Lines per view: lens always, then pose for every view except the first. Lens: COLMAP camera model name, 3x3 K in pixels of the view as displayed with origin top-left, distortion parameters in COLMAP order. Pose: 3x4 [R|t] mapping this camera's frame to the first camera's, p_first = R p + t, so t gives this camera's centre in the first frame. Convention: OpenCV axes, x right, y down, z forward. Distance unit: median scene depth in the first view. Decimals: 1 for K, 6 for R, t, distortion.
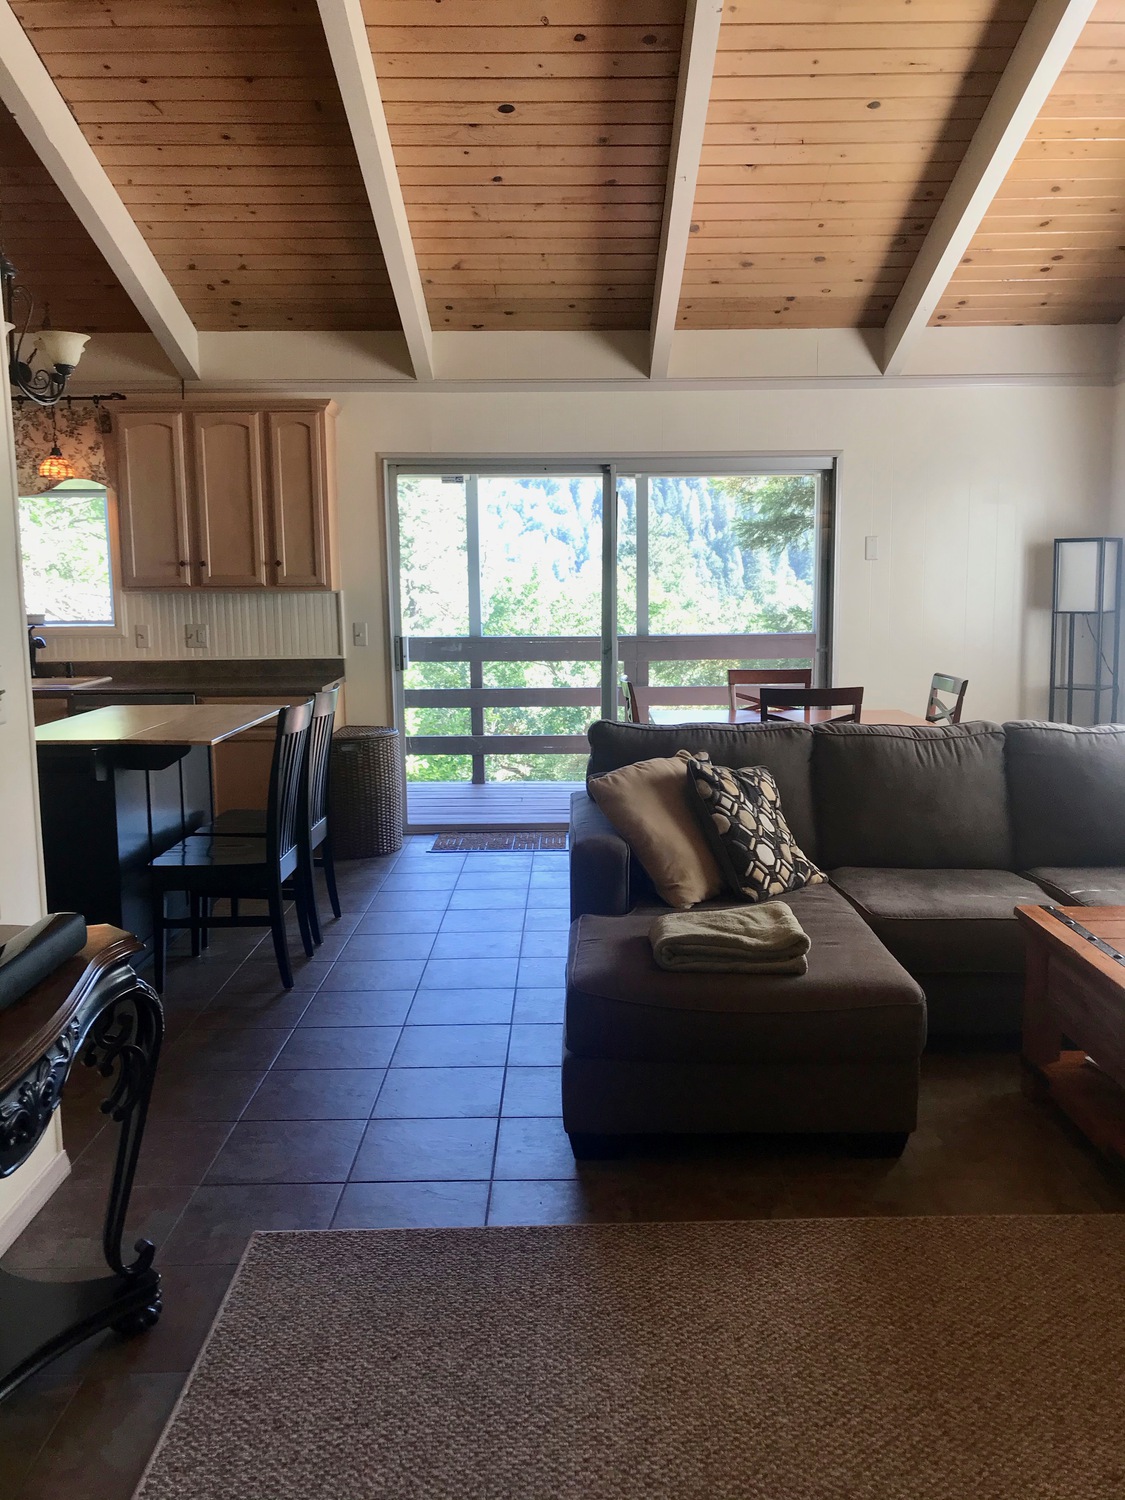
lens RADIAL K [[1247.8, 0, 558.6], [0, 1247.8, 742.3], [0, 0, 1]] dist [0.036240, -0.042855]
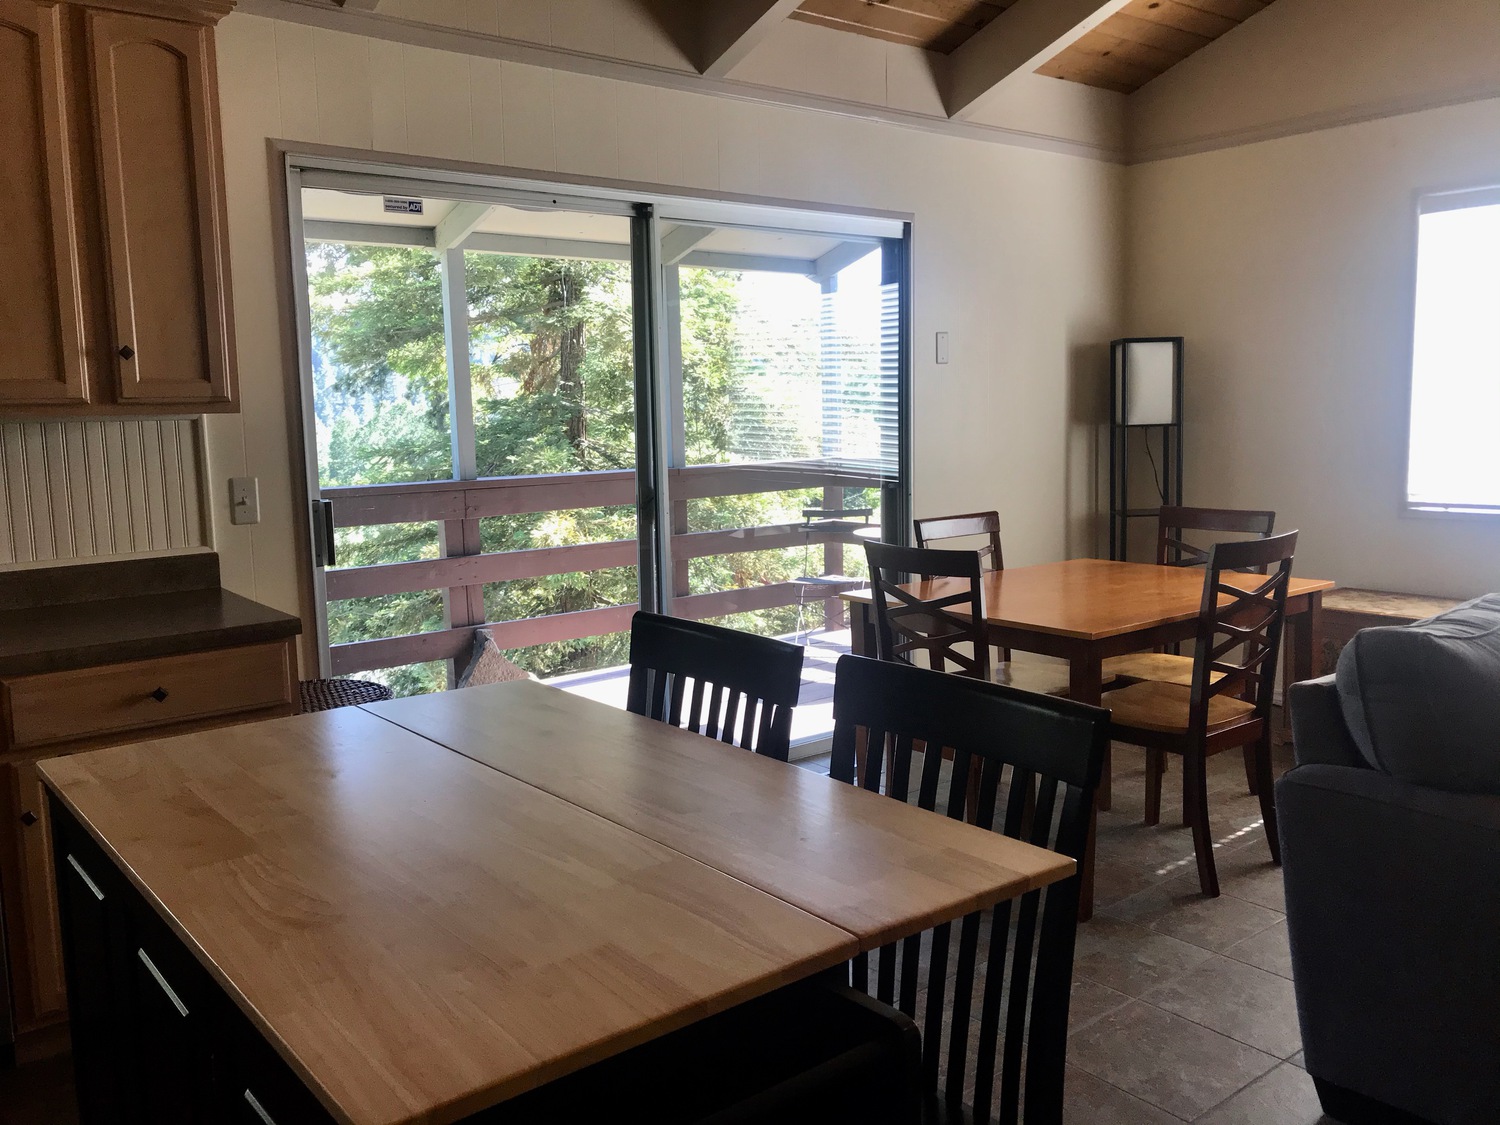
lens RADIAL K [[1247.8, 0, 752.8], [0, 1247.8, 562.6], [0, 0, 1]] dist [0.036240, -0.042855]
pose [[0.771299, -0.090162, 0.630055, -0.339018], [0.095836, 0.995081, 0.025077, -0.057608], [-0.629216, 0.041040, 0.776146, 0.508932]]
